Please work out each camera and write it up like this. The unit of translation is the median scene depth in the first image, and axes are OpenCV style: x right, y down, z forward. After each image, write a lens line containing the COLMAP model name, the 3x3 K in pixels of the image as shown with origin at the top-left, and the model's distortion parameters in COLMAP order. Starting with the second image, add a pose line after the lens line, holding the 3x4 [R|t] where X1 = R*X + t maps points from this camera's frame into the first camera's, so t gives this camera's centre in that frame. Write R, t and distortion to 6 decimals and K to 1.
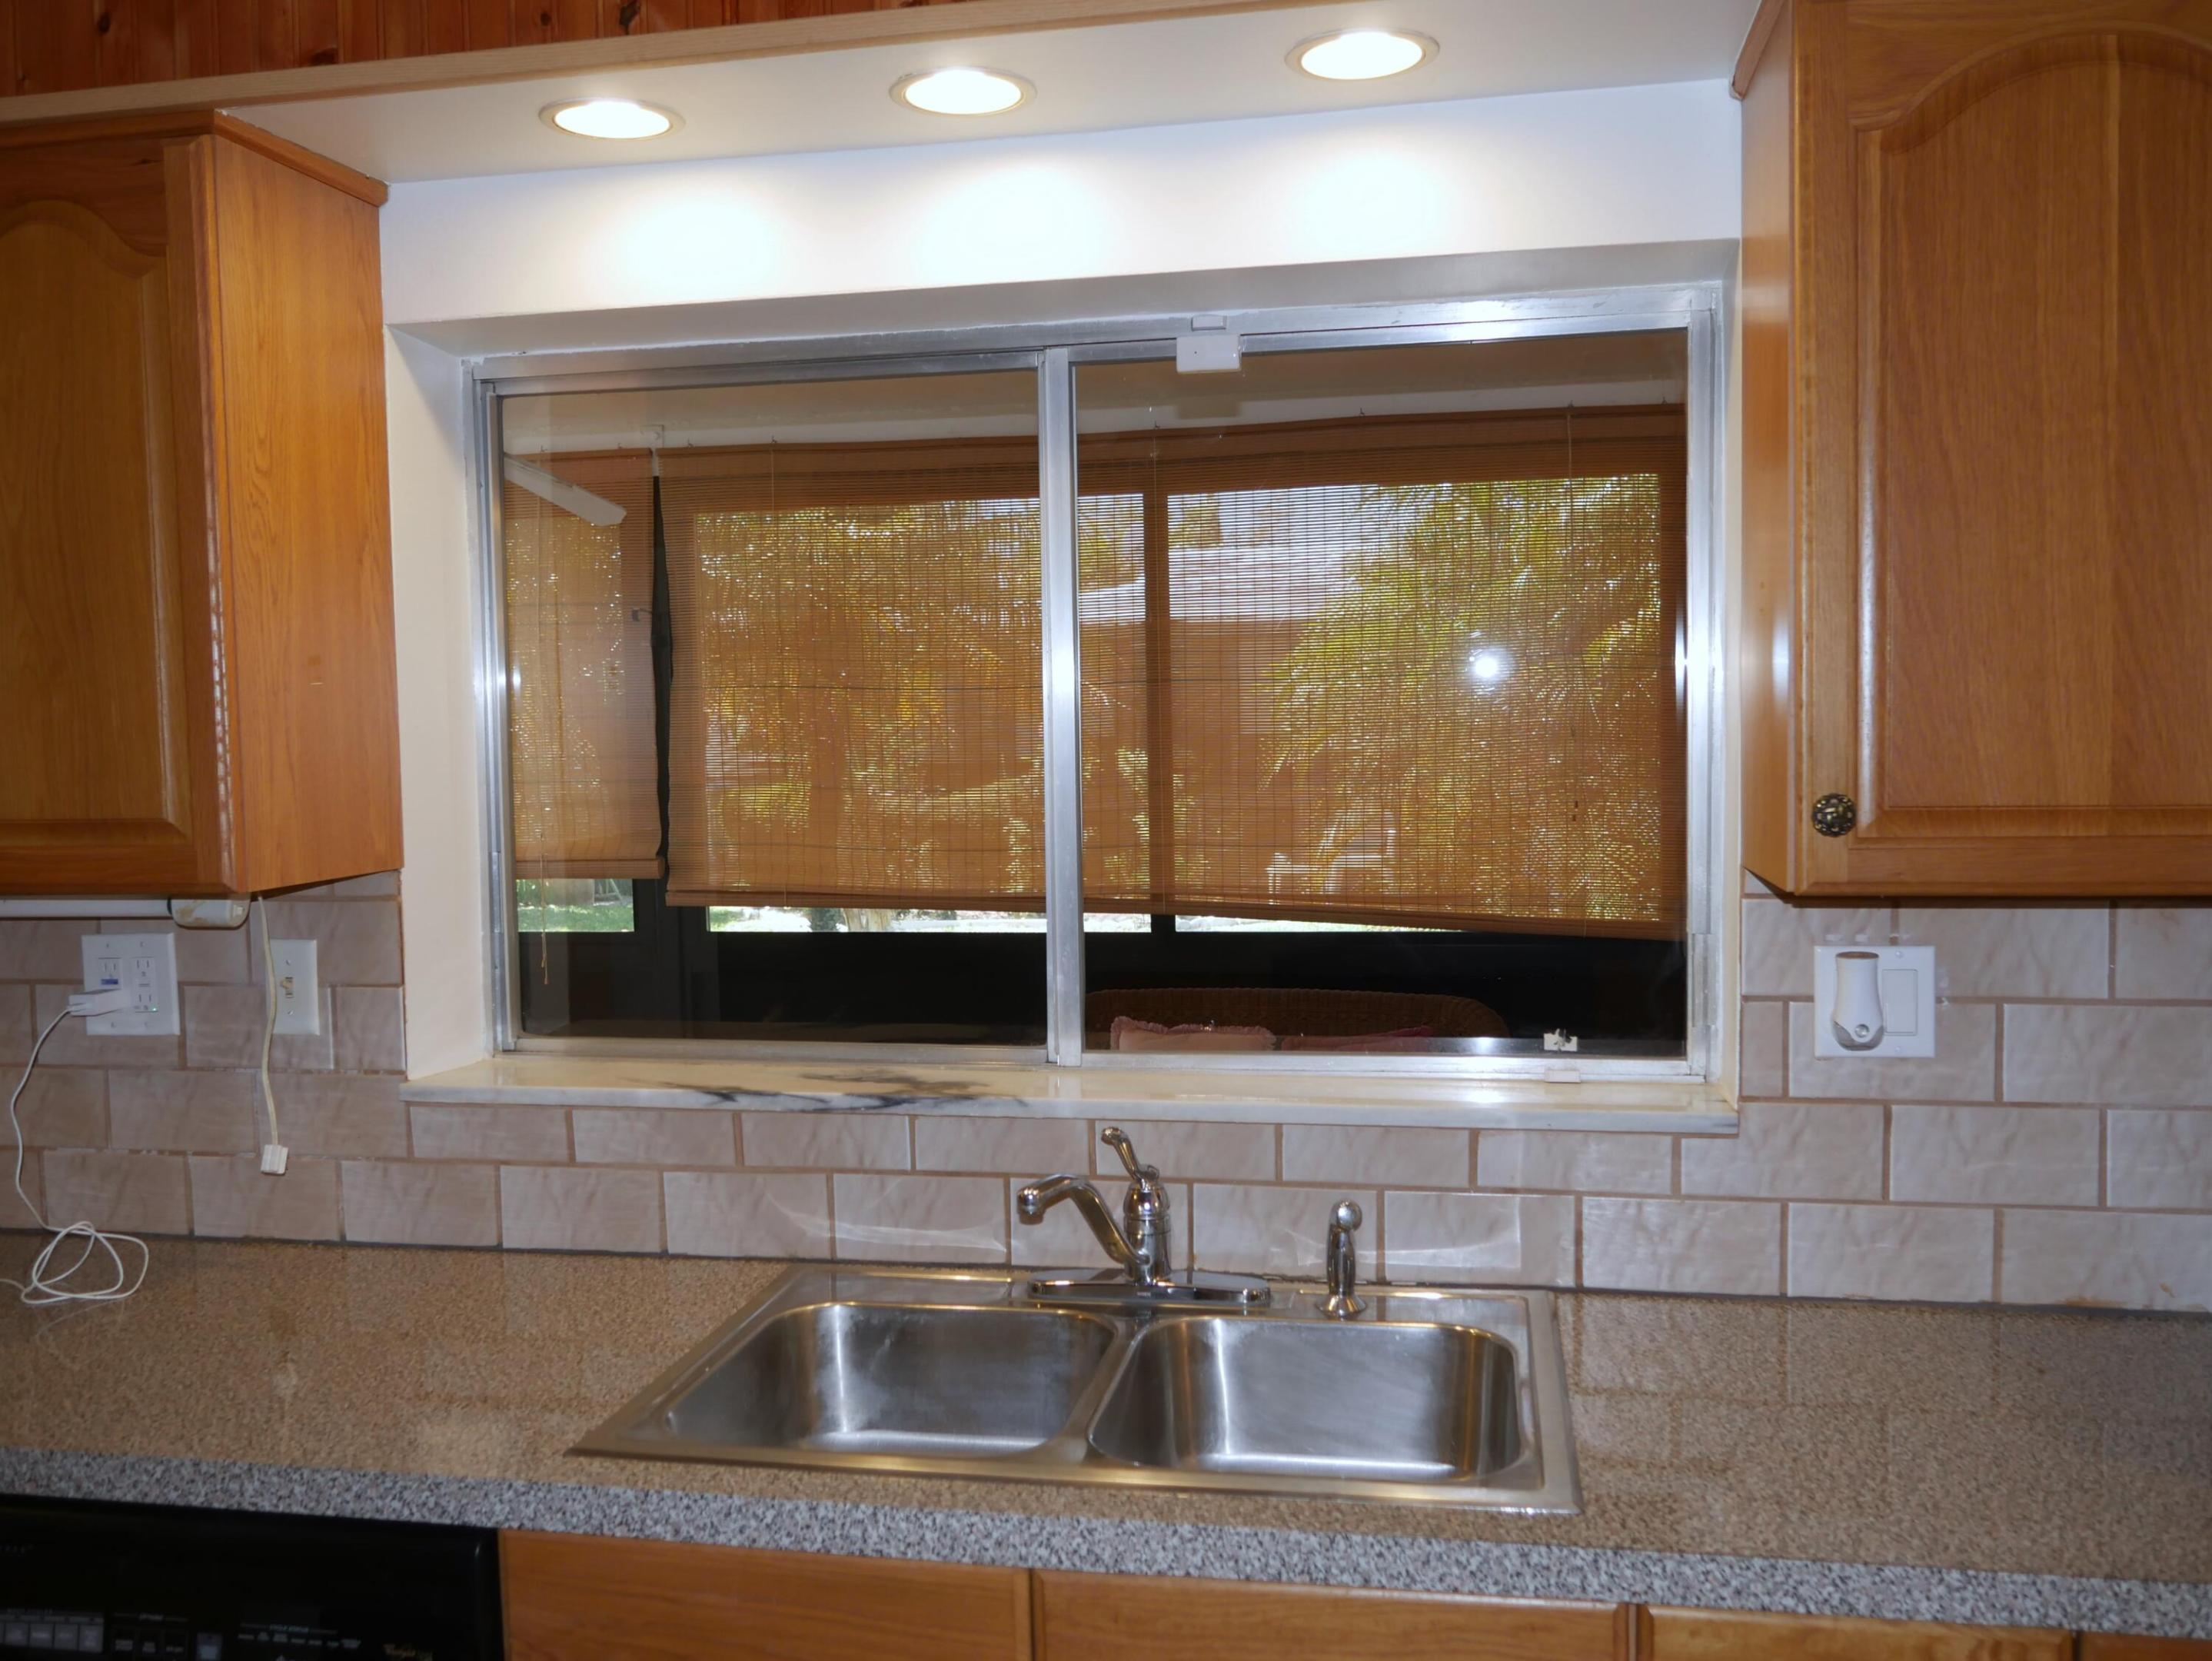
lens RADIAL K [[1914.7, 0, 1106.0], [0, 1914.7, 830.5], [0, 0, 1]] dist [-0.016371, 0.001887]
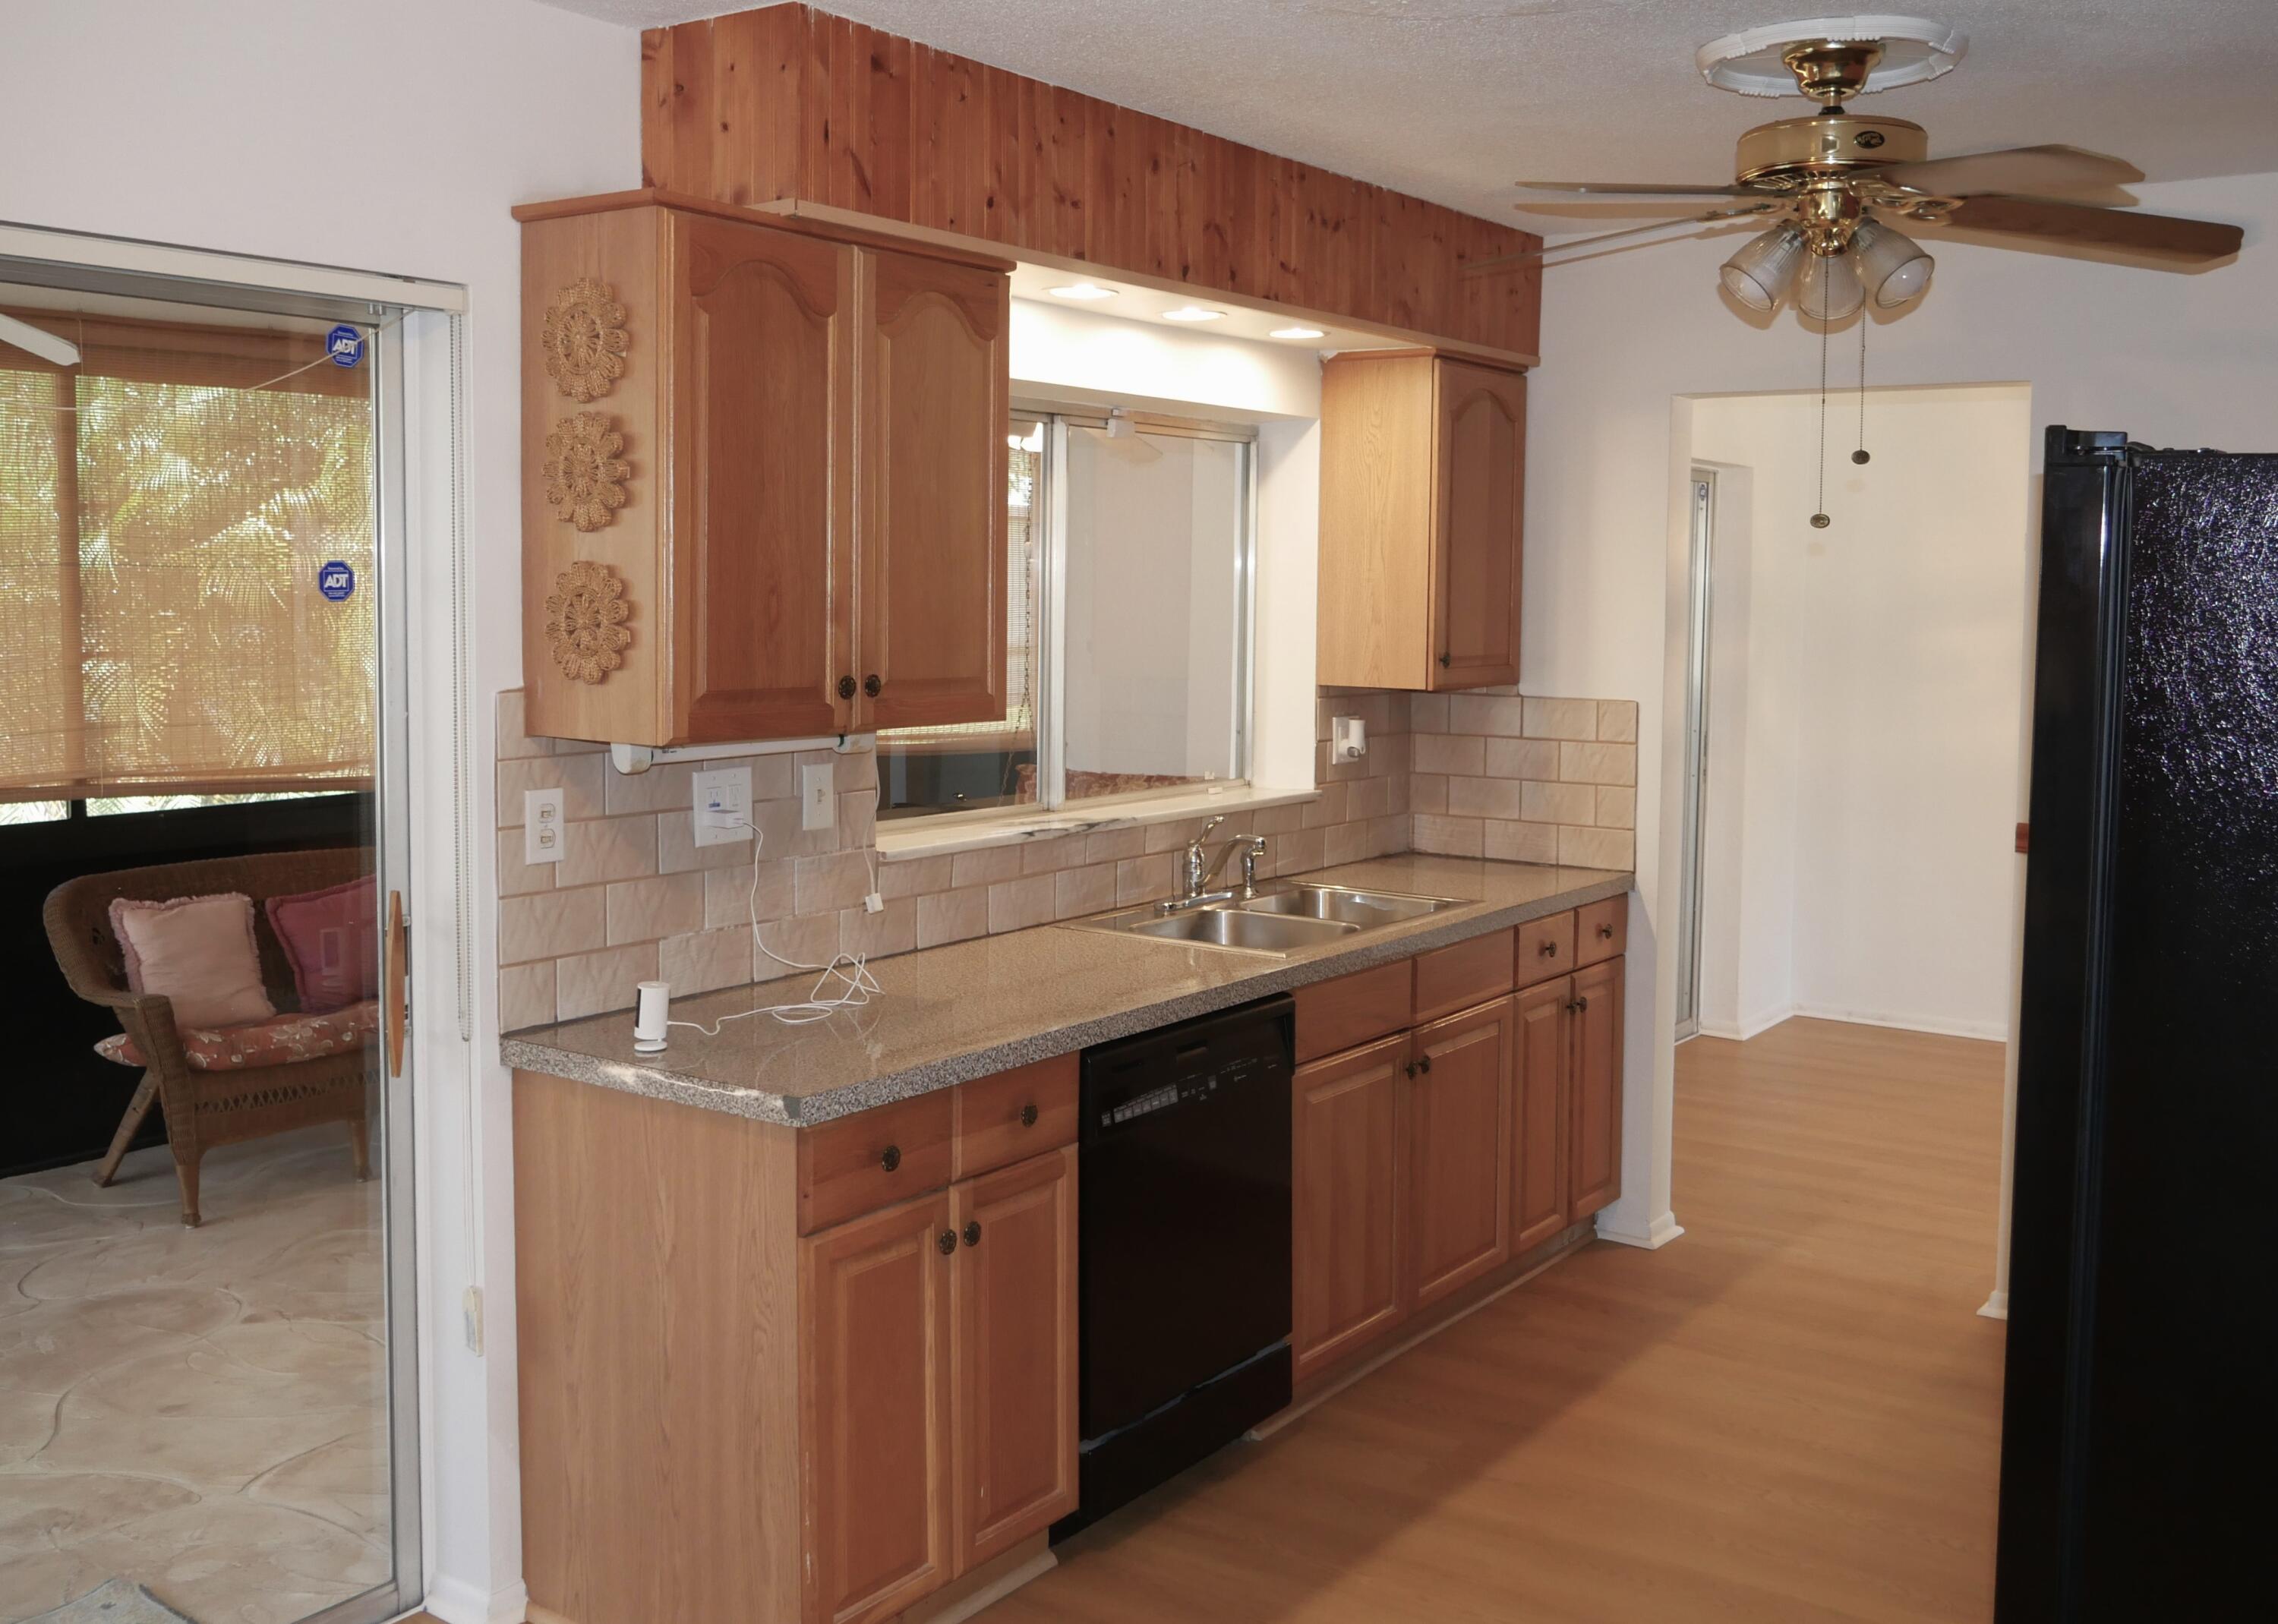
lens RADIAL K [[2292.9, 0, 1137.3], [0, 2292.9, 738.9], [0, 0, 1]] dist [0.004326, 0.010872]
pose [[0.447857, -0.050299, 0.892689, -0.932893], [0.041616, 0.998507, 0.035383, -0.006961], [-0.893136, 0.021304, 0.449282, -0.006184]]
